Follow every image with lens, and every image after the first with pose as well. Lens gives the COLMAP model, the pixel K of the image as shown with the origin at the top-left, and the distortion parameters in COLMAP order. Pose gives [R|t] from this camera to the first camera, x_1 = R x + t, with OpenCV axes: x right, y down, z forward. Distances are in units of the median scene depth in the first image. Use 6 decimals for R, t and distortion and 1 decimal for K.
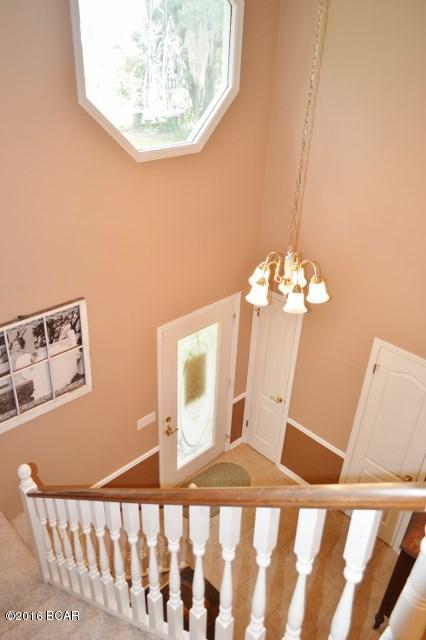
lens RADIAL K [[495.4, 0, 208.8], [0, 495.4, 322.0], [0, 0, 1]] dist [-0.011500, 0.000467]
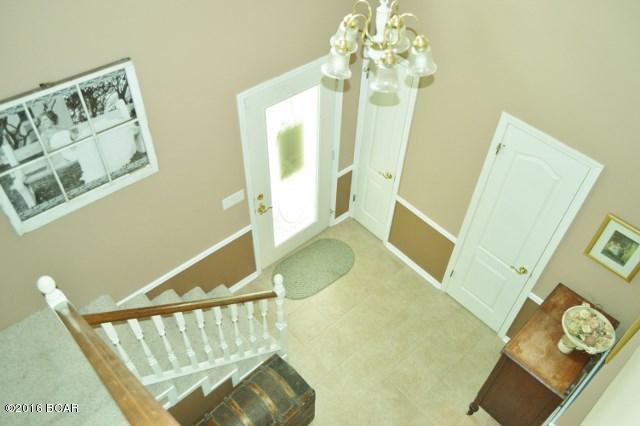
lens RADIAL K [[495.4, 0, 324.8], [0, 495.4, 214.4], [0, 0, 1]] dist [-0.011500, 0.000467]
pose [[0.999268, 0.024850, -0.029082, 0.070100], [-0.015617, 0.959030, 0.282875, -0.031609], [0.034920, -0.282213, 0.958716, 0.160529]]
